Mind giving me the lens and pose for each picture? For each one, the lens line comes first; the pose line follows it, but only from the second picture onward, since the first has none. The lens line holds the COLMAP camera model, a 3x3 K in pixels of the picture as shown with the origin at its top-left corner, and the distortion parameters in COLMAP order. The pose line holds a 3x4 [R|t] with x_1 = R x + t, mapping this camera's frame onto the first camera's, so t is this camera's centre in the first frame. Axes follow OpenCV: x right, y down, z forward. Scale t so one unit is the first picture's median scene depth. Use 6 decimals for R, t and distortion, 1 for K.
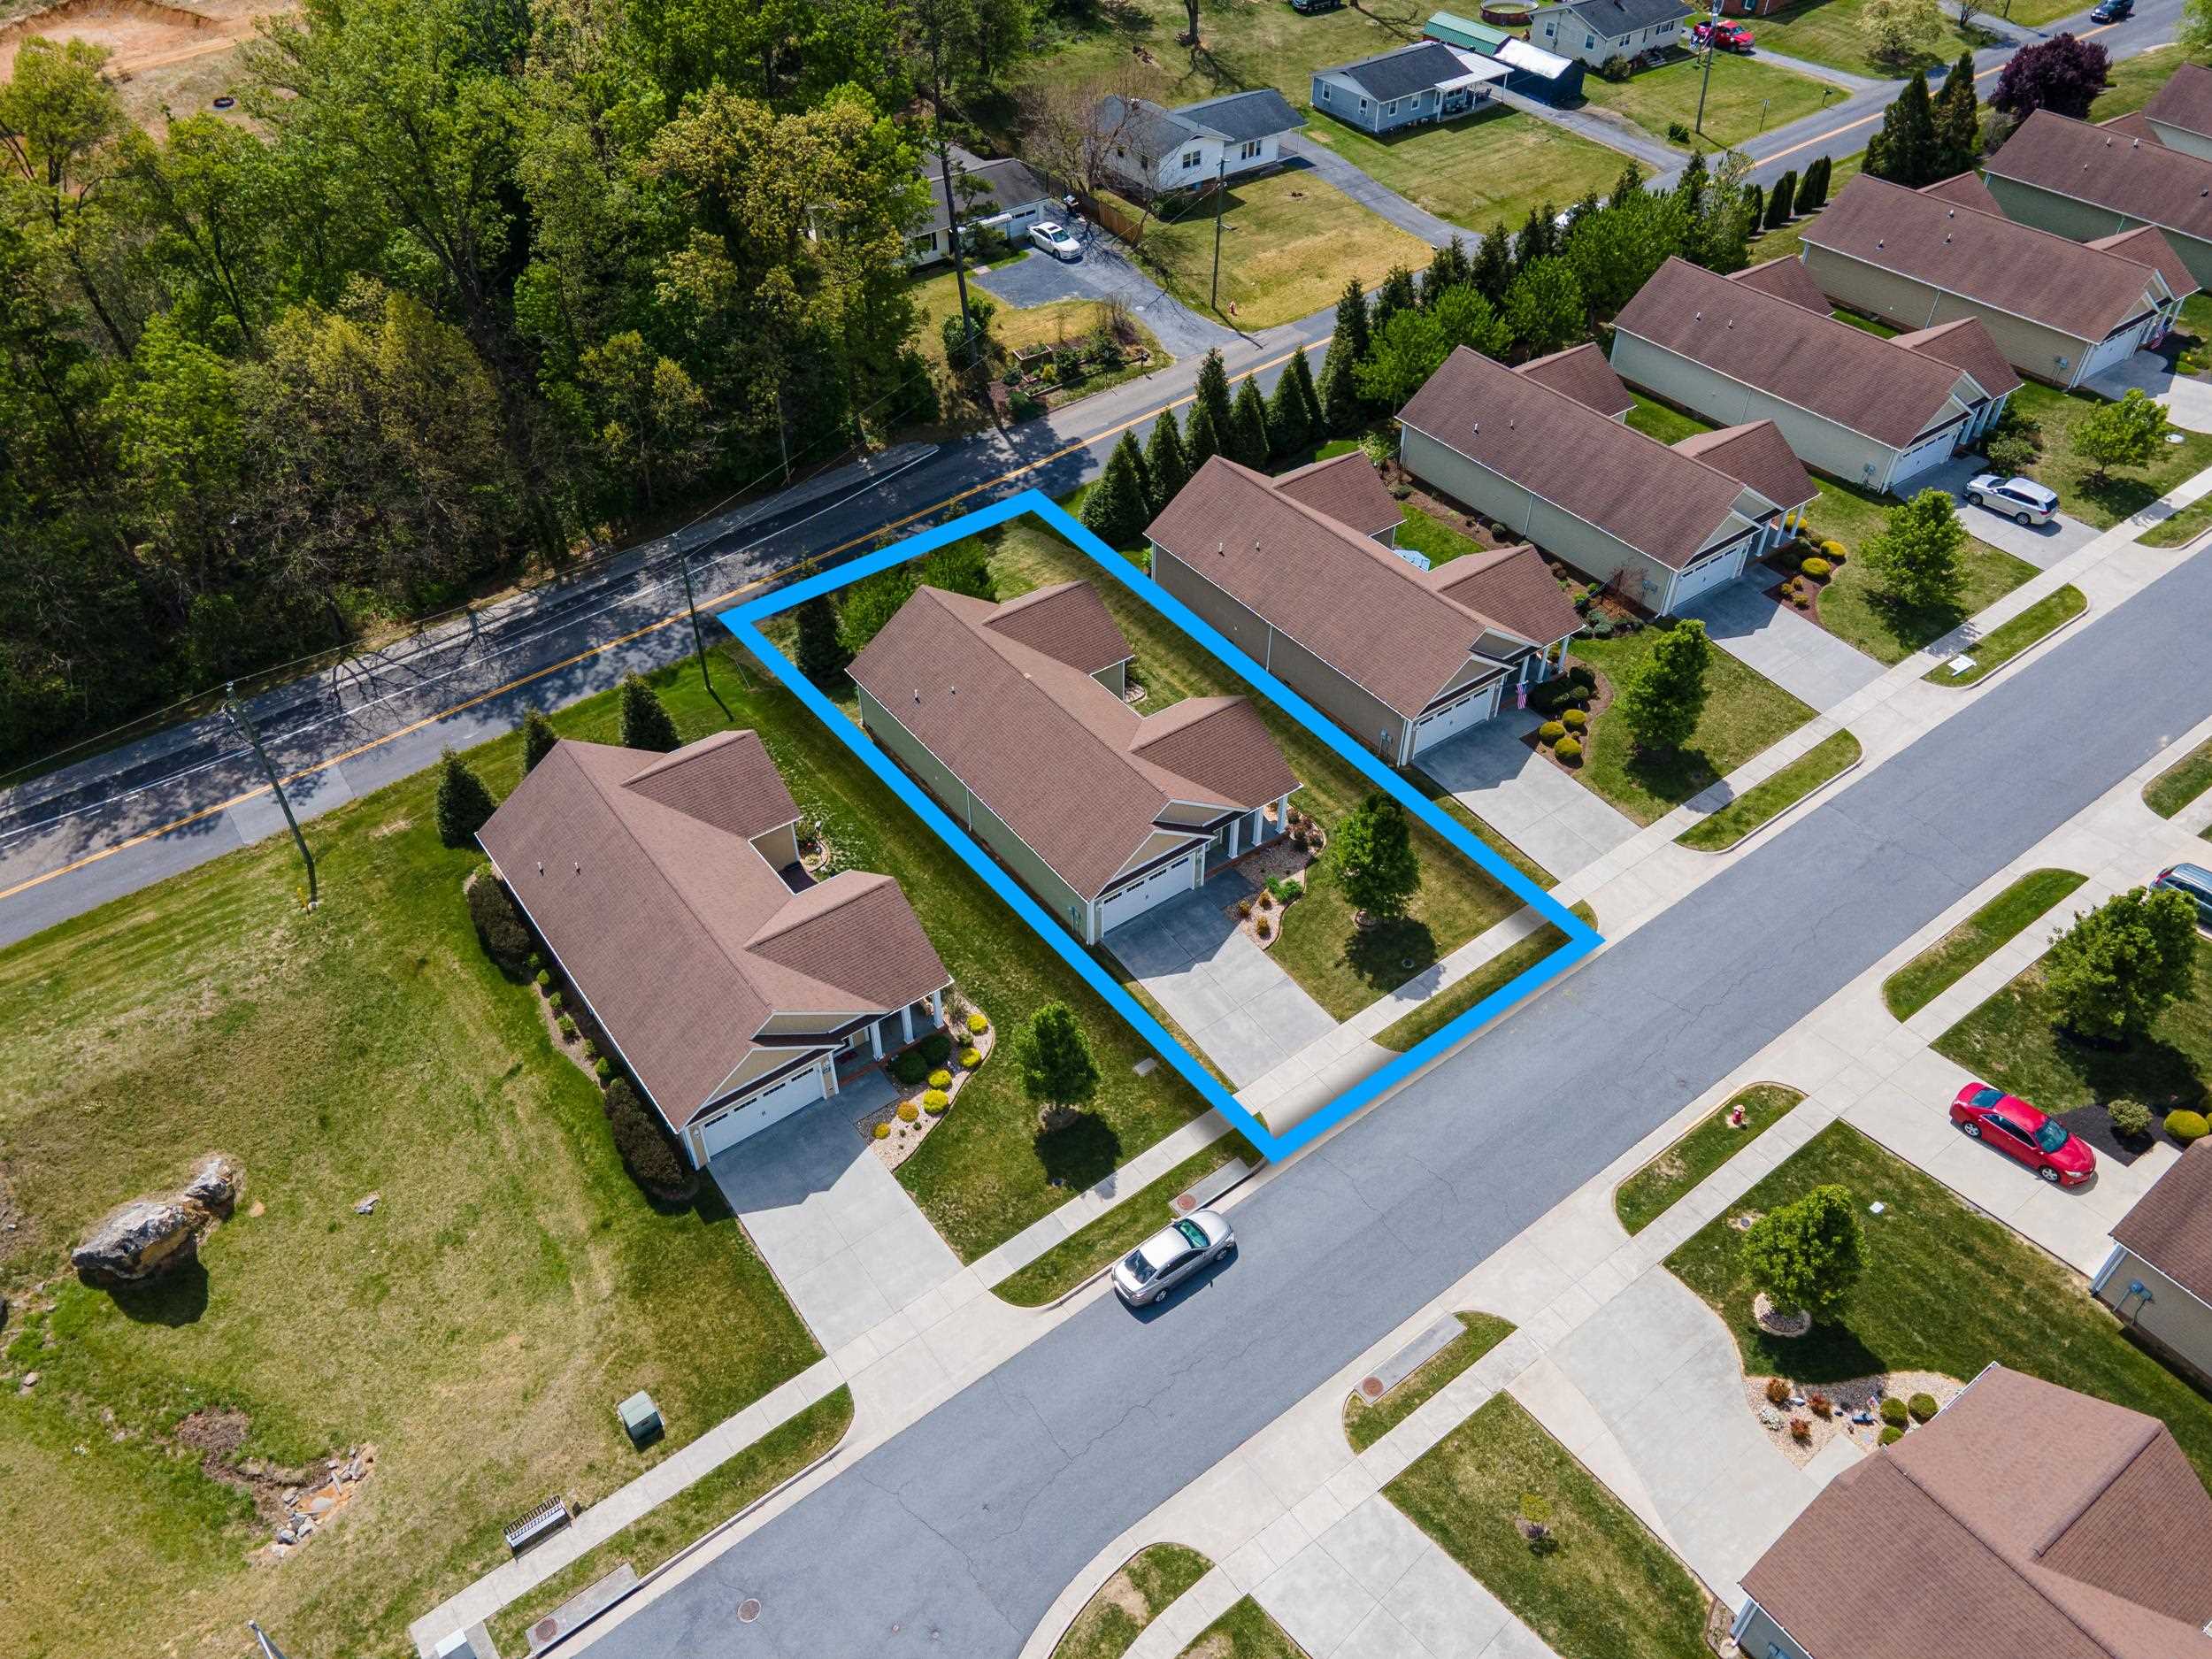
lens RADIAL K [[1609.8, 0, 1098.2], [0, 1609.8, 830.2], [0, 0, 1]] dist [0.033842, 0.004034]
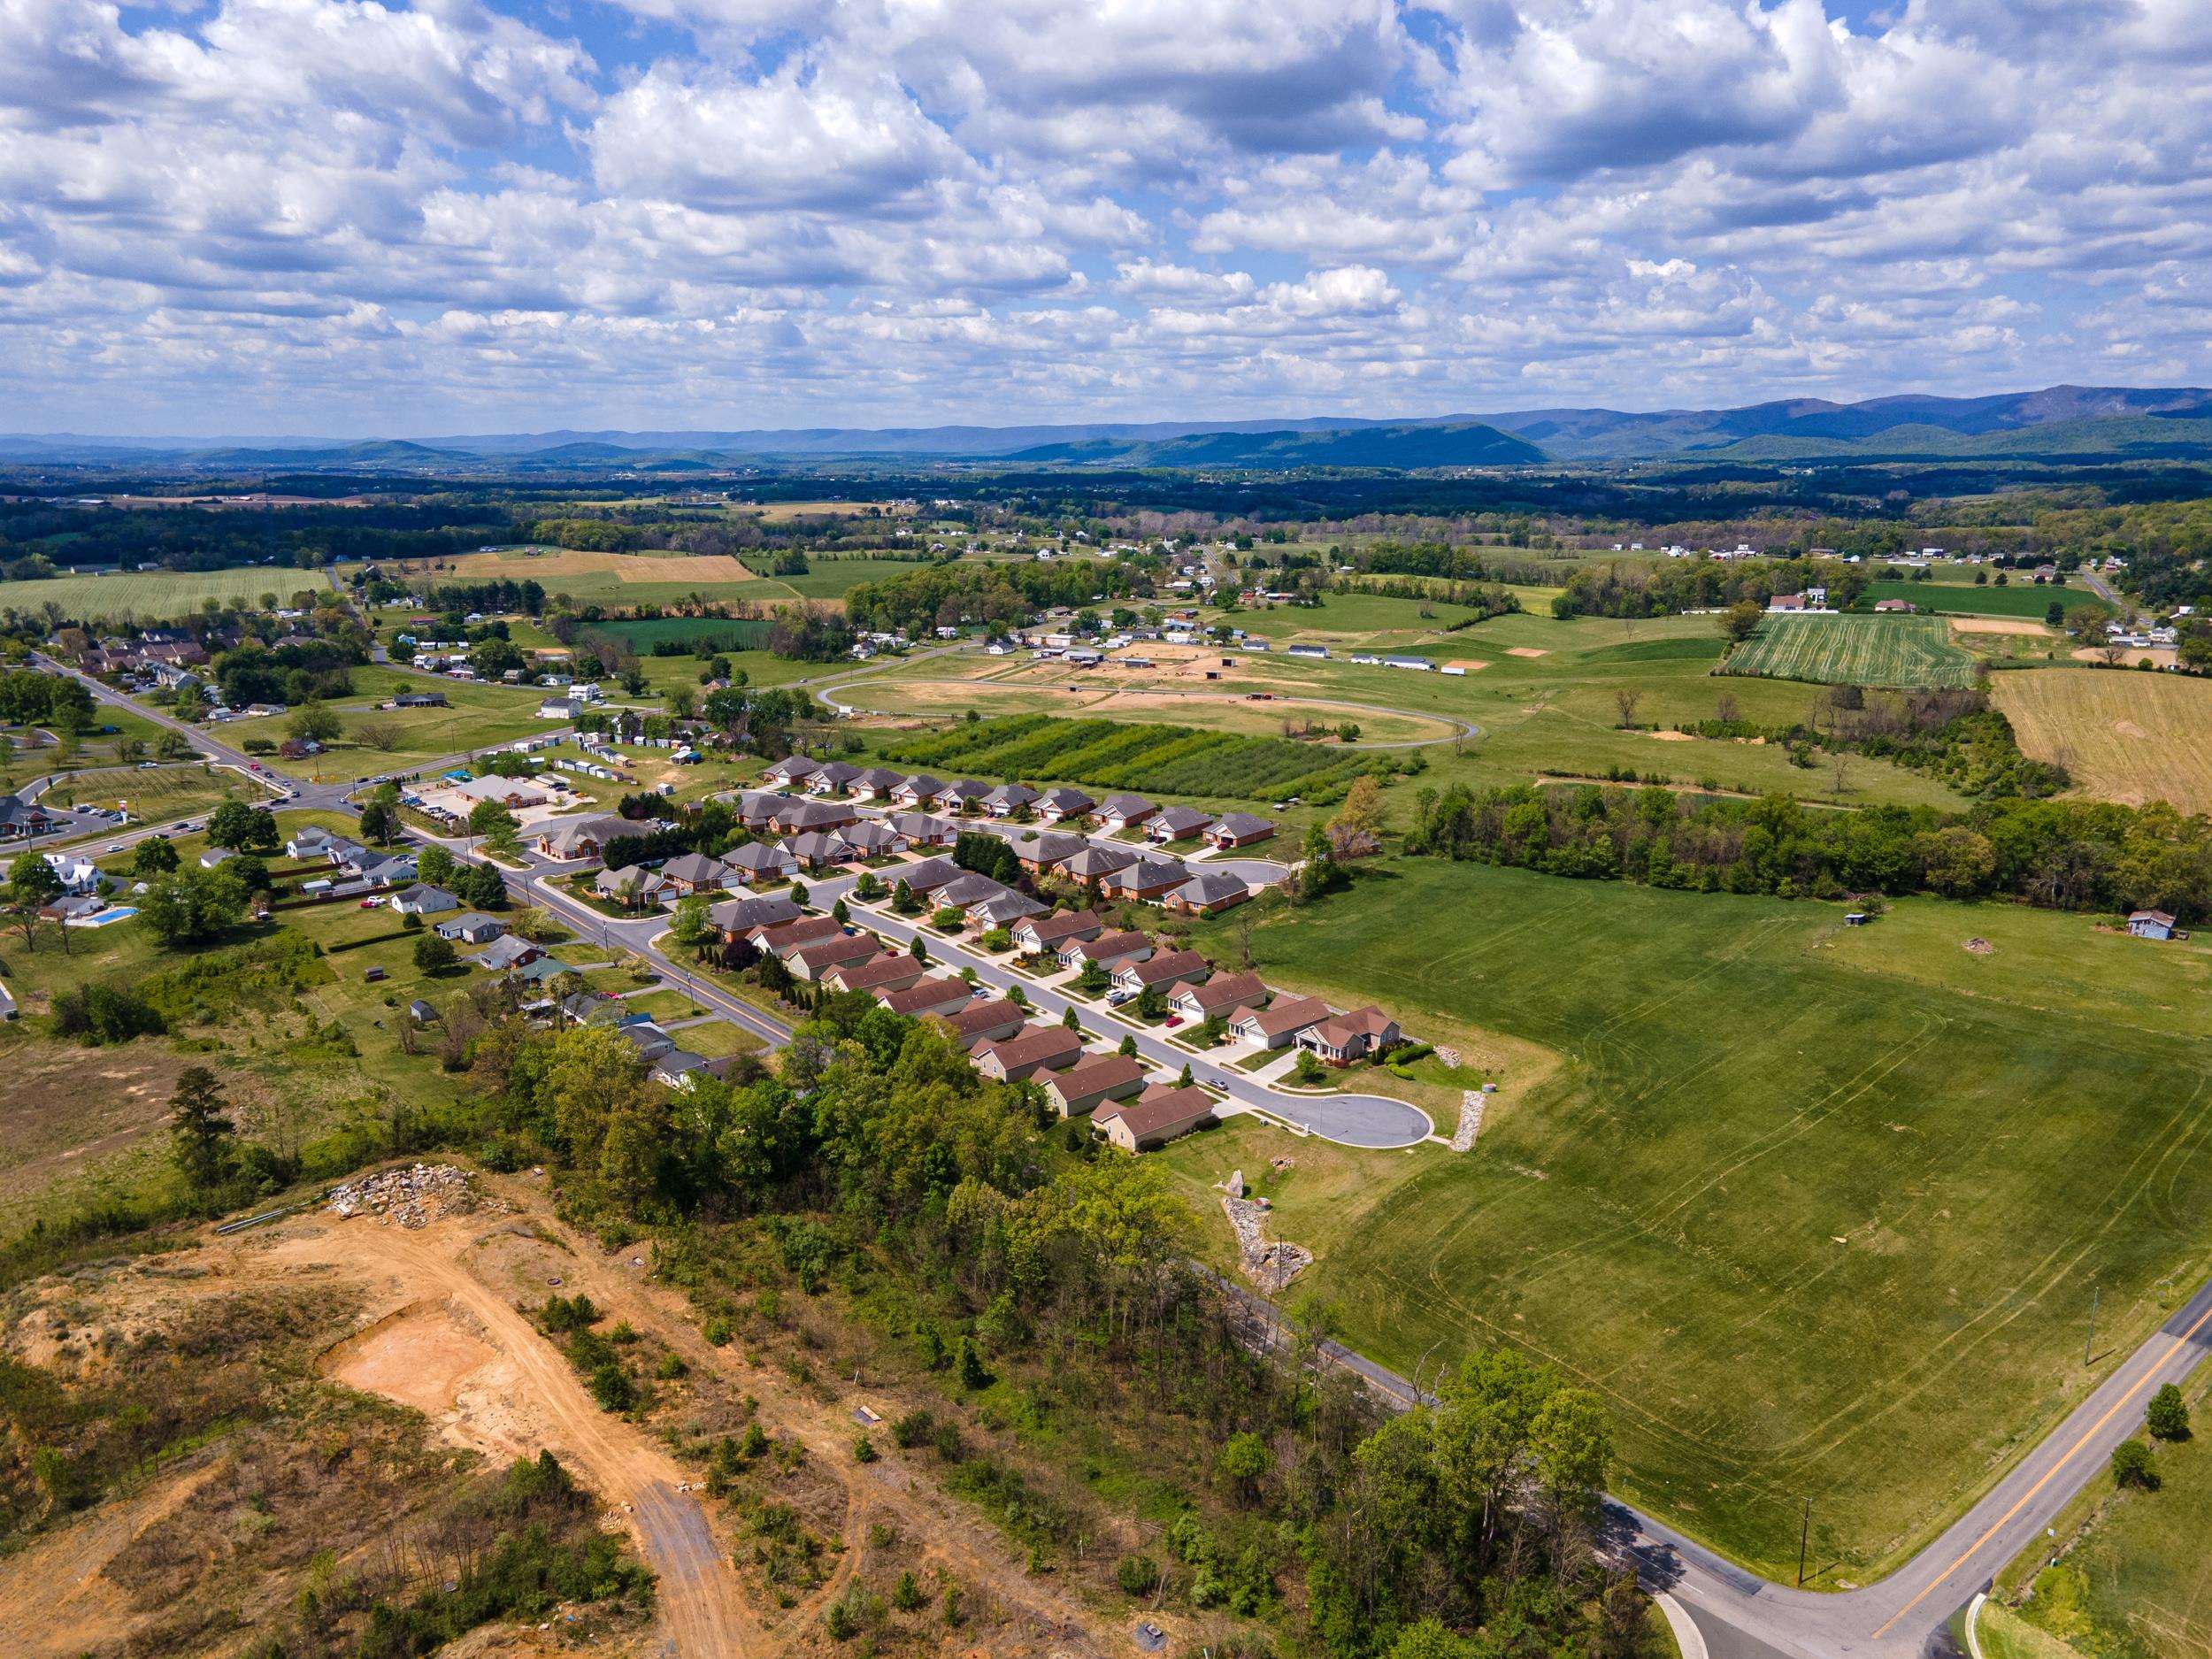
lens RADIAL K [[1609.8, 0, 1098.2], [0, 1609.8, 830.2], [0, 0, 1]] dist [0.033842, 0.004034]
pose [[-0.093188, -0.214759, 0.972211, -2.953253], [0.667074, 0.711428, 0.221092, -1.069245], [-0.739140, 0.669140, 0.076964, 0.178565]]
